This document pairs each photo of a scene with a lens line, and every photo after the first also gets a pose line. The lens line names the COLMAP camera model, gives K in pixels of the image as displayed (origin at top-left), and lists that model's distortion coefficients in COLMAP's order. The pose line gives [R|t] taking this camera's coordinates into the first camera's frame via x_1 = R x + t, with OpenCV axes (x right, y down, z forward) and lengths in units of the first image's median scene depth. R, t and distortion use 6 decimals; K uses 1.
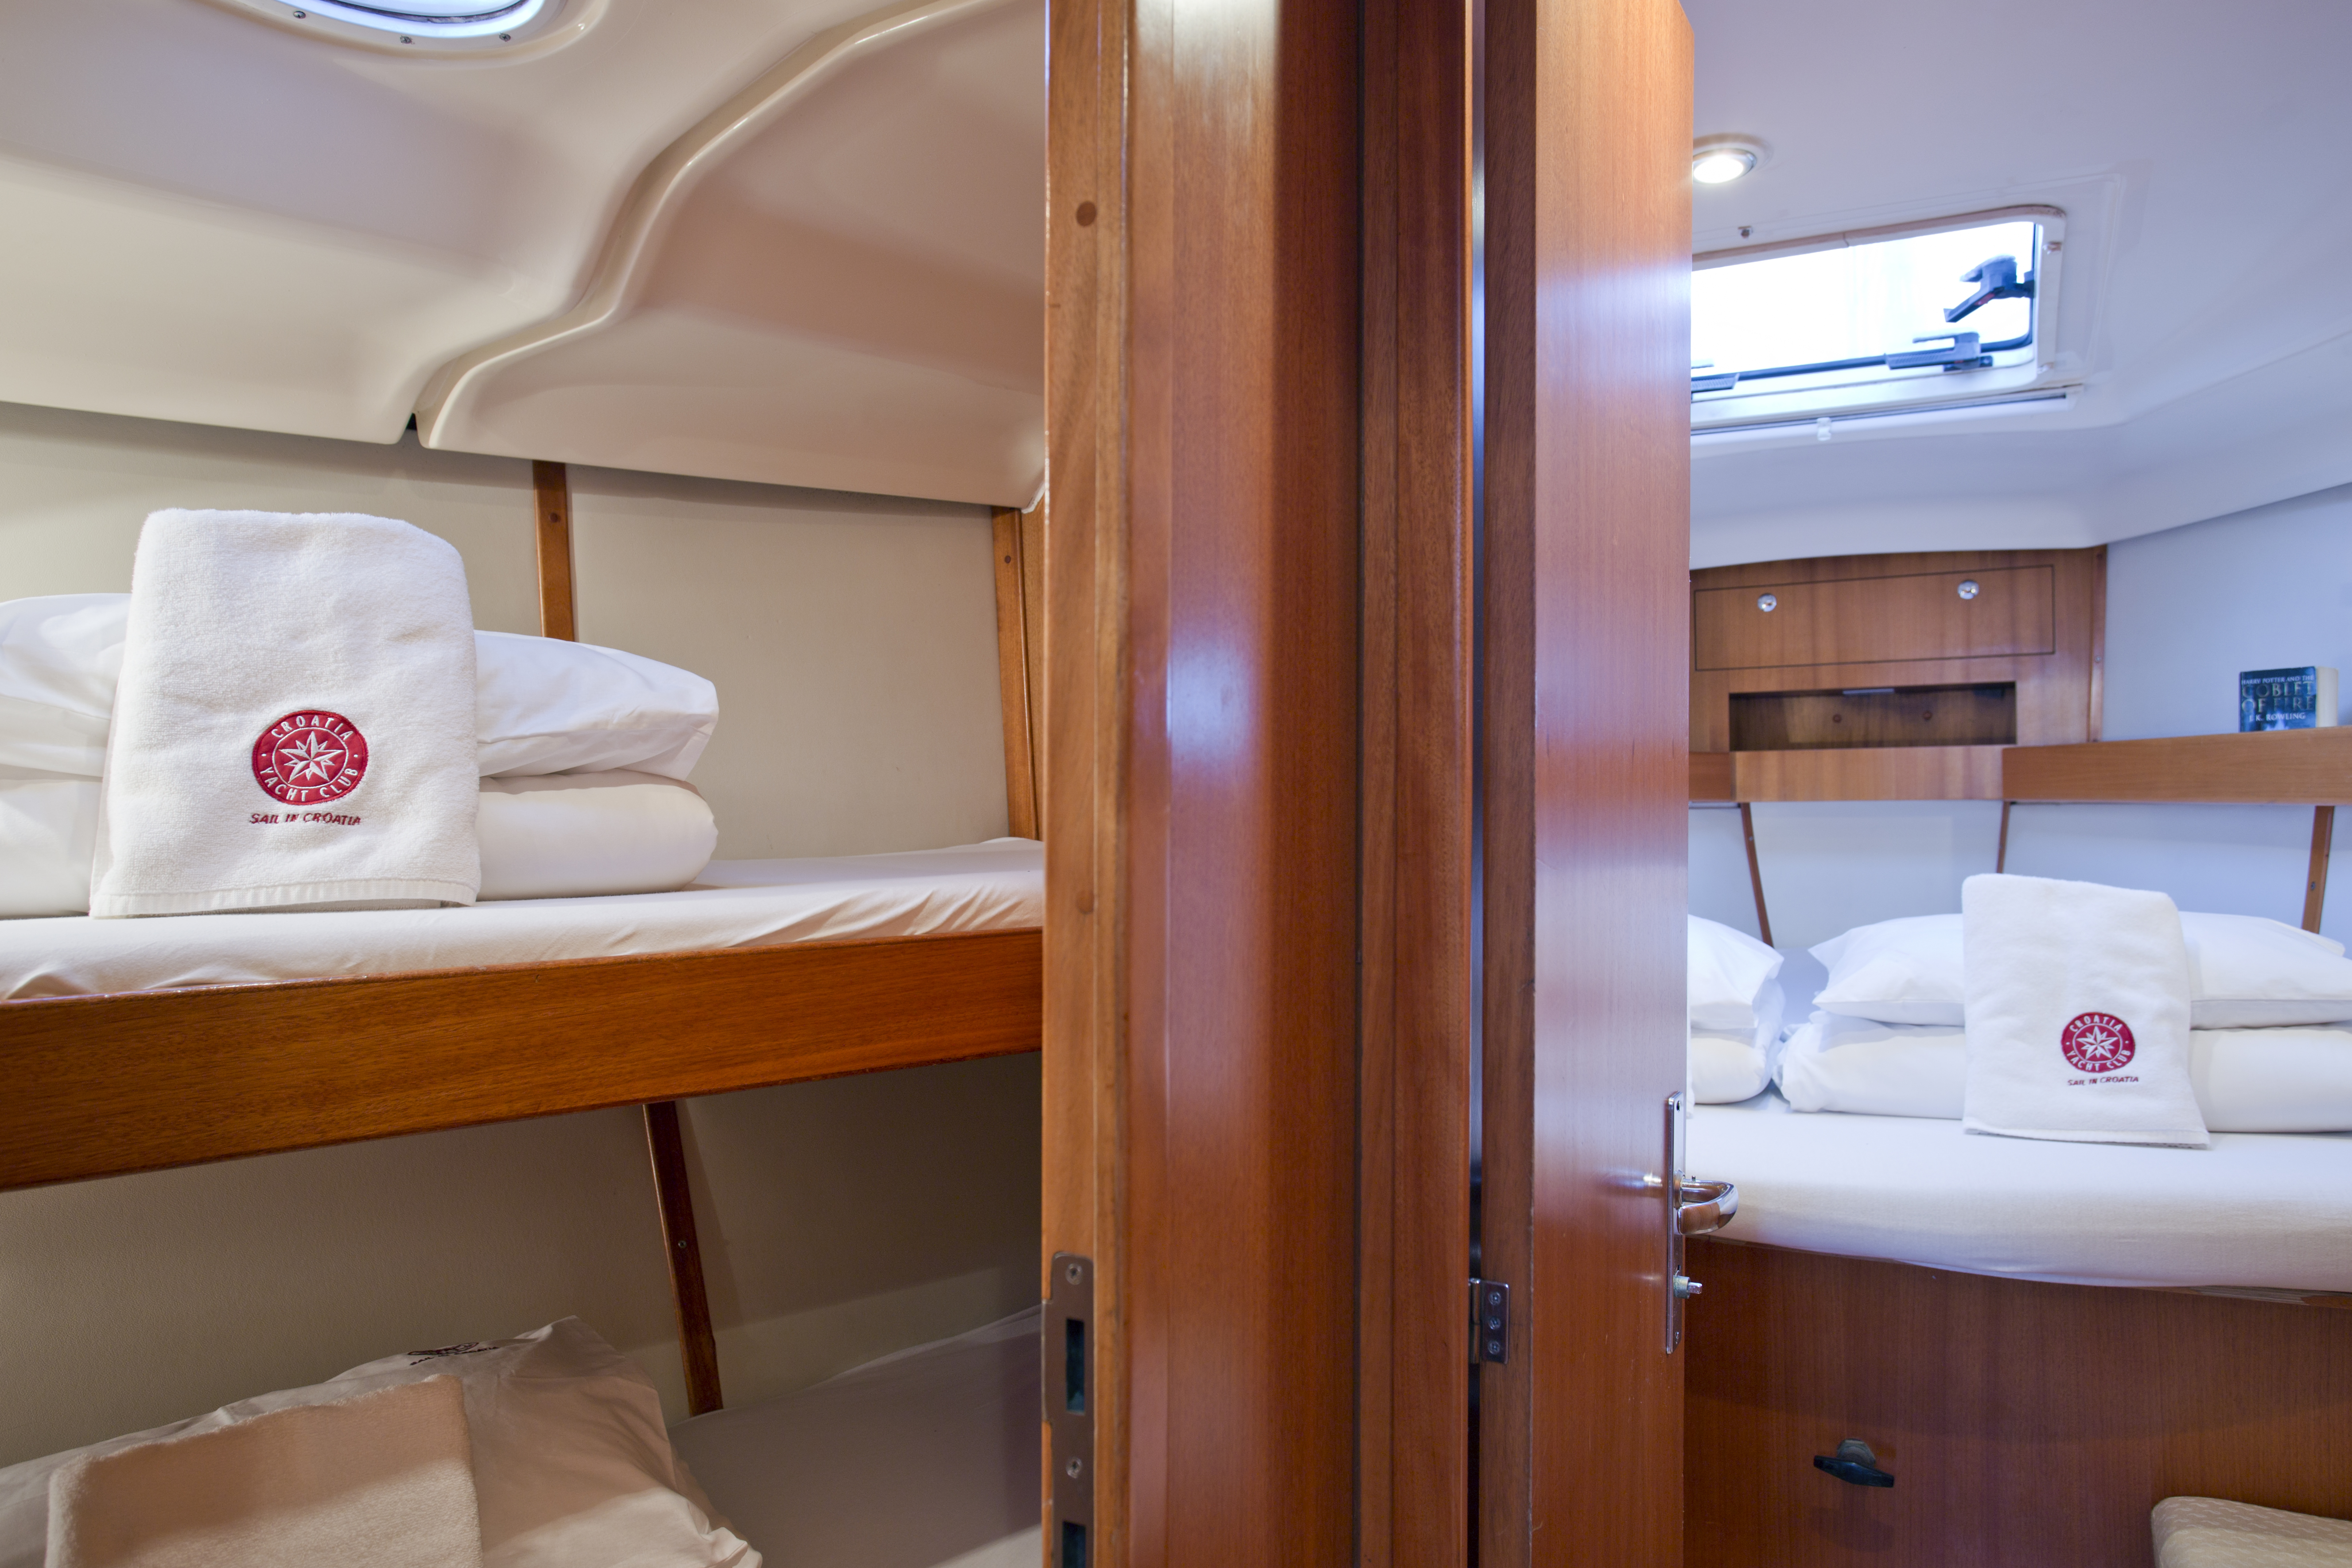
lens RADIAL K [[1643.3, 0, 1176.0], [0, 1643.3, 784.0], [0, 0, 1]] dist [-0.006905, 0.036111]
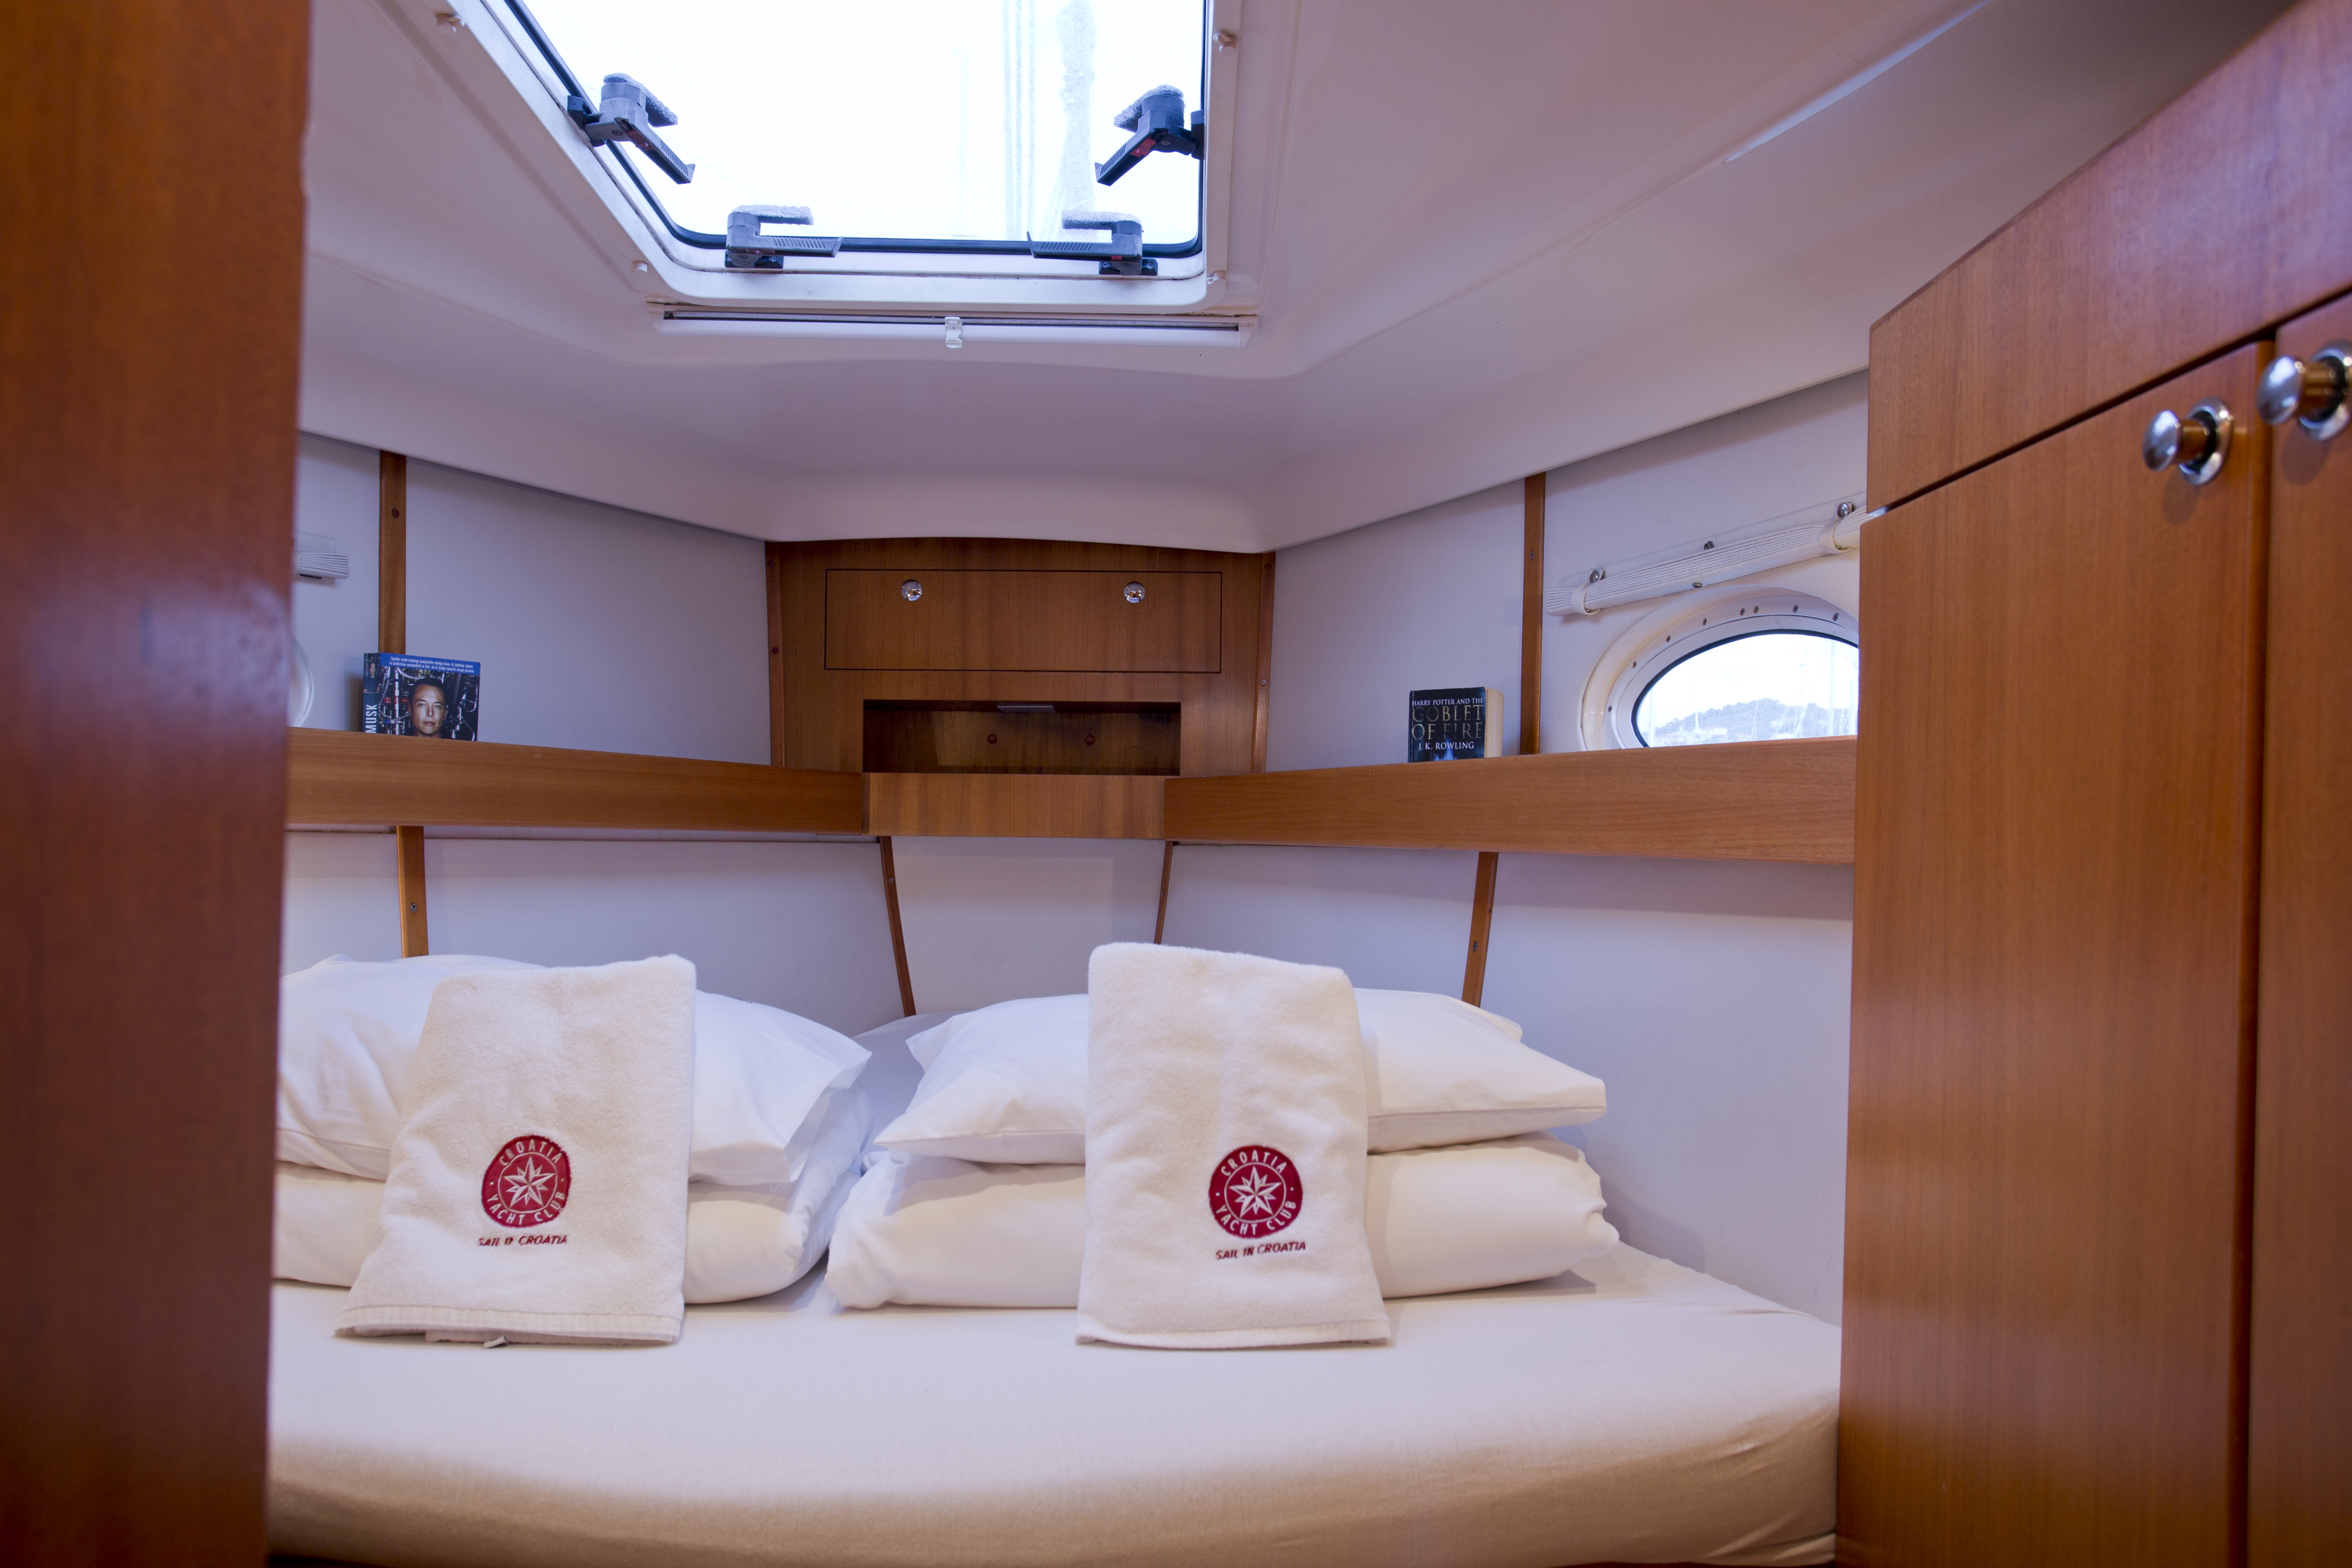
lens RADIAL K [[1547.1, 0, 1176.0], [0, 1547.1, 784.0], [0, 0, 1]] dist [-0.053846, -0.001564]
pose [[0.895826, 0.036685, 0.442889, 0.192627], [-0.026244, 0.999215, -0.029683, 0.006003], [-0.443630, 0.014967, 0.896085, 0.351652]]
